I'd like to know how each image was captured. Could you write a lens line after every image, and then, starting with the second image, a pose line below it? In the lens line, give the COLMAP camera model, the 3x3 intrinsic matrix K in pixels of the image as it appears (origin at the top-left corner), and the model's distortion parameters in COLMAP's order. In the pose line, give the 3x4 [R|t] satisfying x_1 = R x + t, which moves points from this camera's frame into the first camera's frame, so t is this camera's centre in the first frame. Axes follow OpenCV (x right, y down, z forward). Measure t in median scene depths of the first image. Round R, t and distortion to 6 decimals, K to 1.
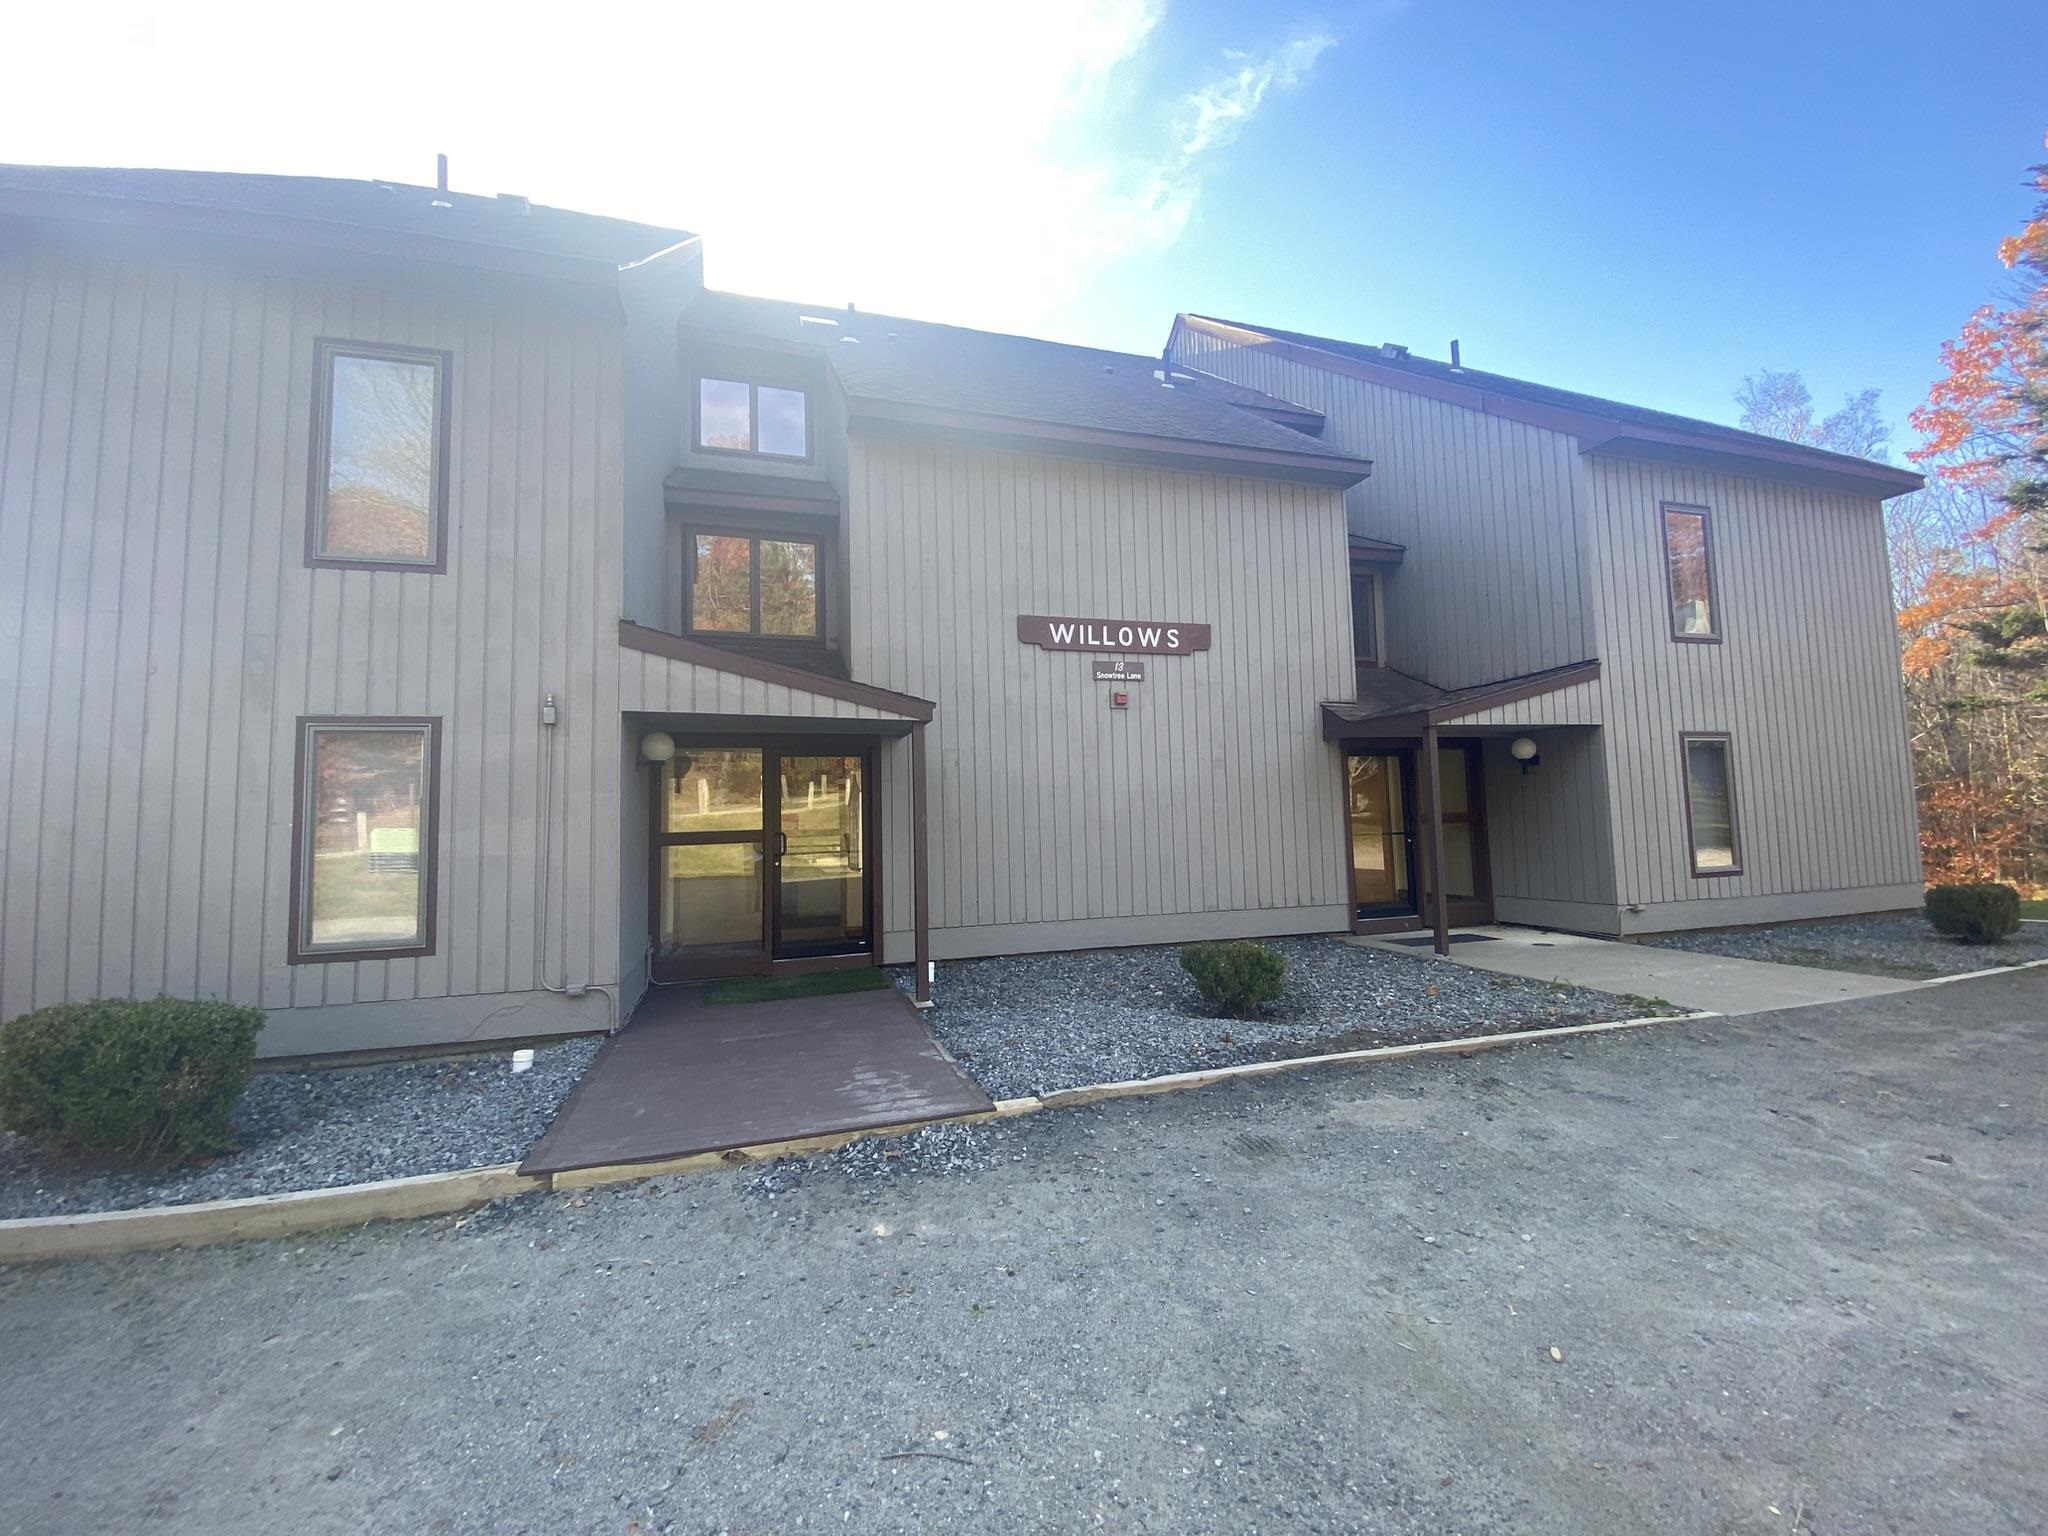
lens RADIAL K [[828.5, 0, 1024.0], [0, 828.5, 768.0], [0, 0, 1]] dist [0.027208, -0.028246]
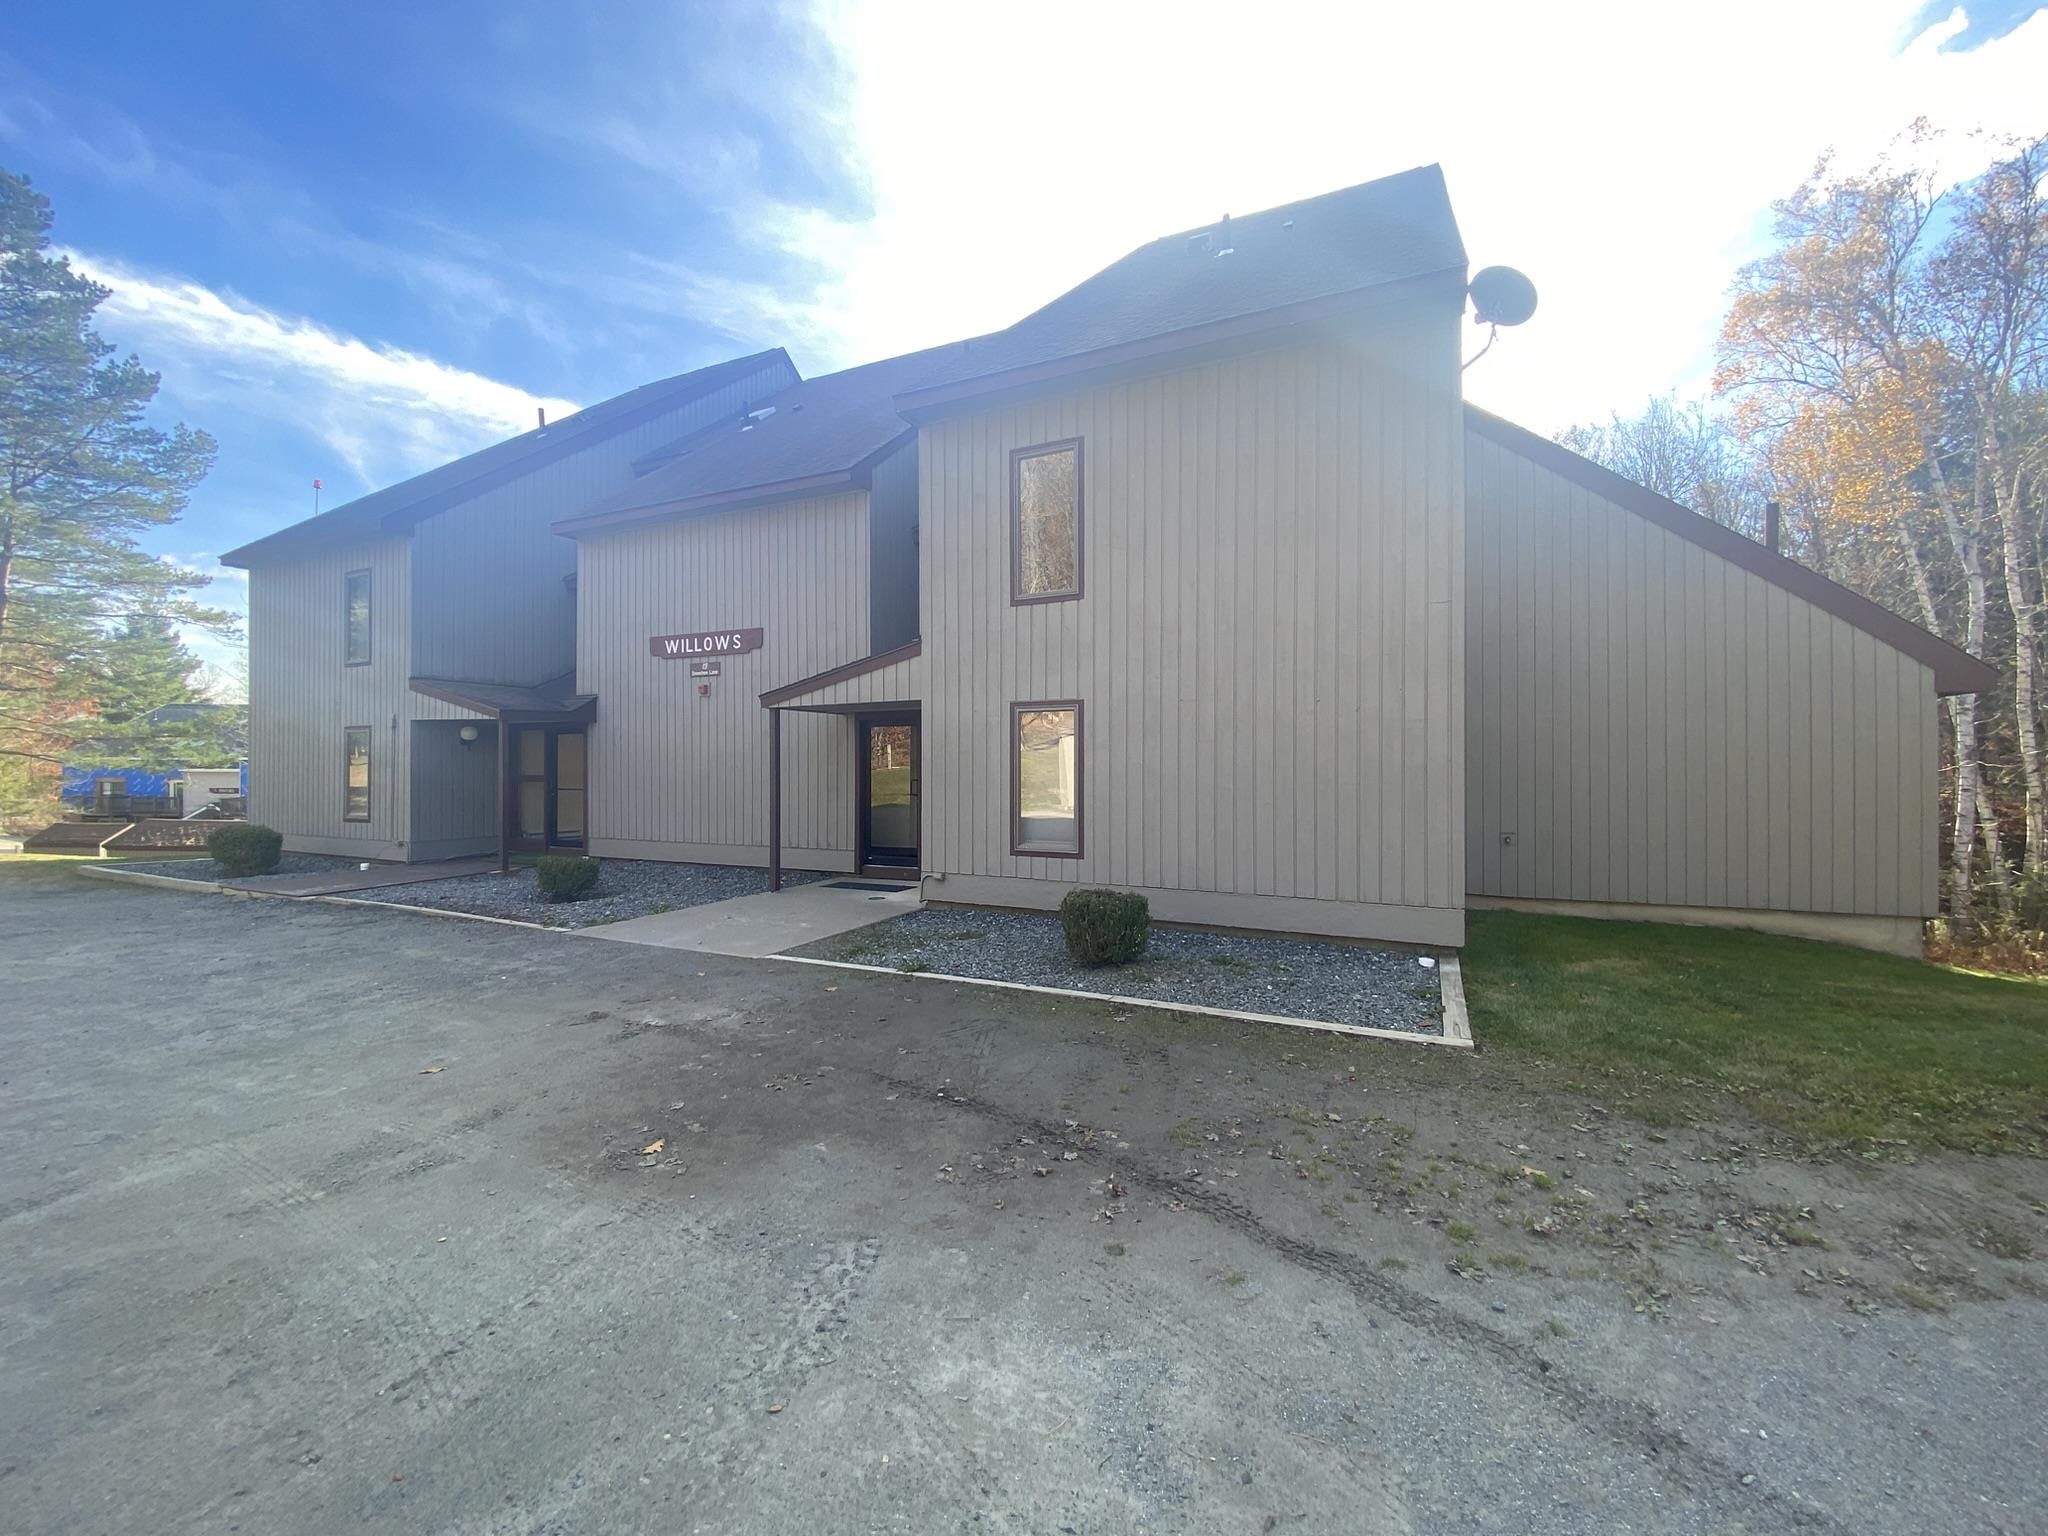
lens RADIAL K [[828.5, 0, 1024.0], [0, 828.5, 768.0], [0, 0, 1]] dist [0.027208, -0.028246]
pose [[0.747613, 0.027854, -0.663550, 1.455947], [0.024529, 0.997280, 0.069499, -0.035033], [0.663682, -0.068234, 0.744897, 0.300853]]
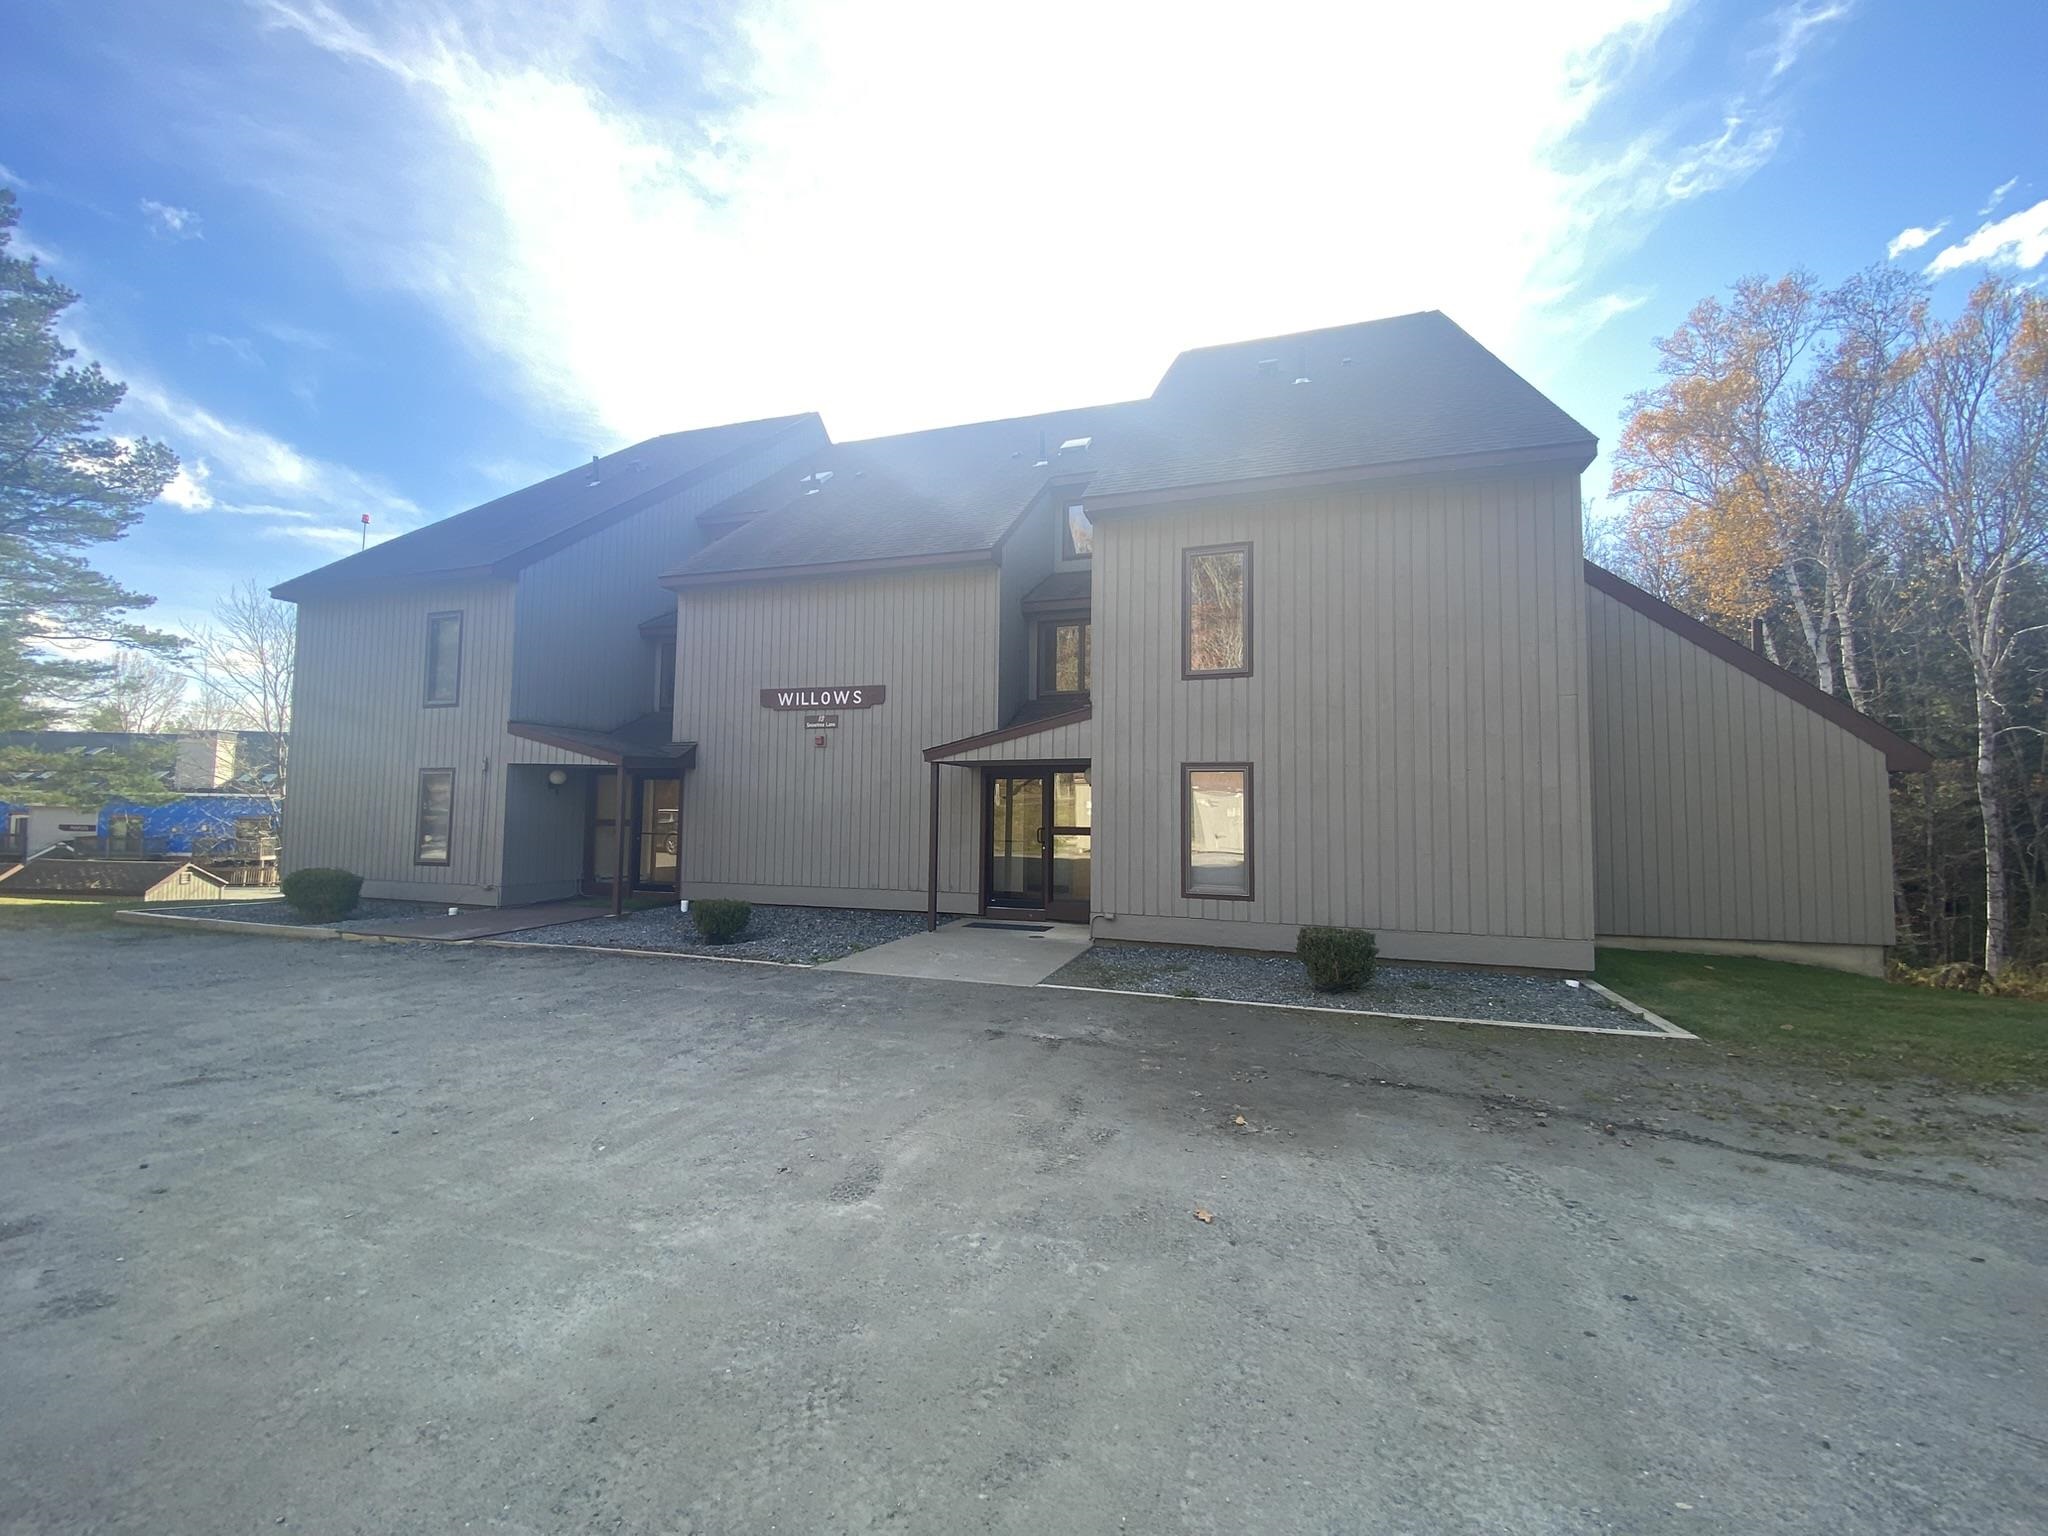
lens RADIAL K [[826.8, 0, 1024.0], [0, 826.8, 773.8], [0, 0, 1]] dist [0.029152, -0.027882]
pose [[0.826752, 0.010939, -0.562460, 1.249029], [0.002902, 0.999715, 0.023708, -0.057973], [0.562559, -0.021233, 0.826484, -0.020615]]
